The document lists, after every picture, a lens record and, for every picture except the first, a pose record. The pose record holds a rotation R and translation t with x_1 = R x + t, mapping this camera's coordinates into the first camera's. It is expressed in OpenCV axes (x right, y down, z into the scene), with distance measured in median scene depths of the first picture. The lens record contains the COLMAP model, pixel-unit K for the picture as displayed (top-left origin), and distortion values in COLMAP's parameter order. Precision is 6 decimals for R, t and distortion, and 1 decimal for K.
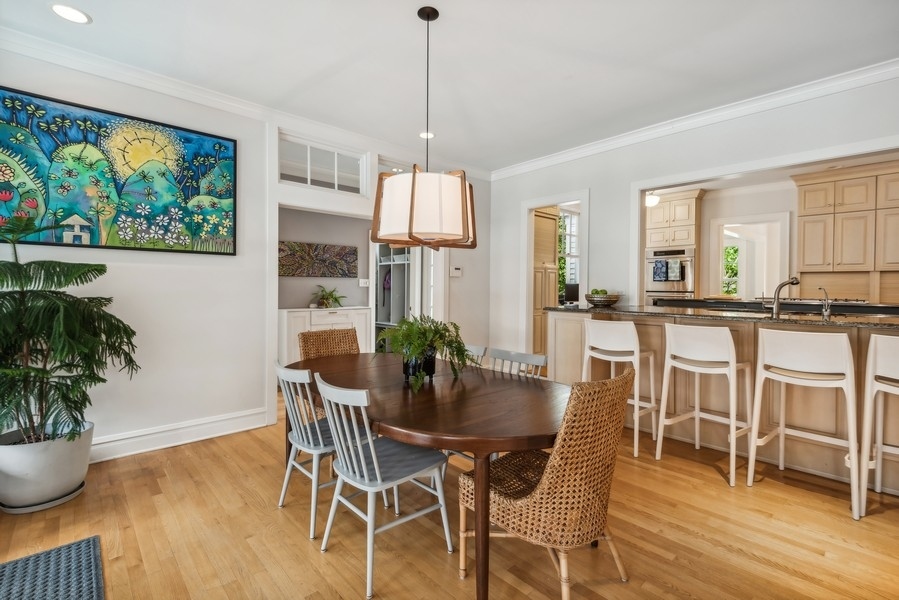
lens RADIAL K [[413.6, 0, 449.9], [0, 413.6, 287.4], [0, 0, 1]] dist [0.002023, -0.001392]
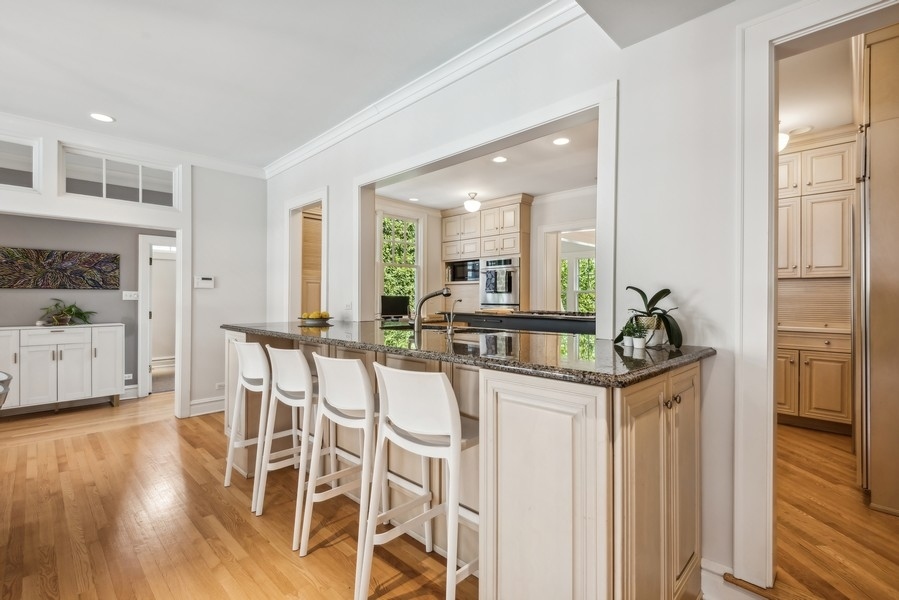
lens RADIAL K [[413.6, 0, 447.3], [0, 413.6, 298.0], [0, 0, 1]] dist [0.002023, -0.001392]
pose [[0.997843, -0.003295, 0.065561, 0.401555], [0.003642, 0.999980, -0.005162, 0.000723], [-0.065542, 0.005390, 0.997835, 0.096904]]
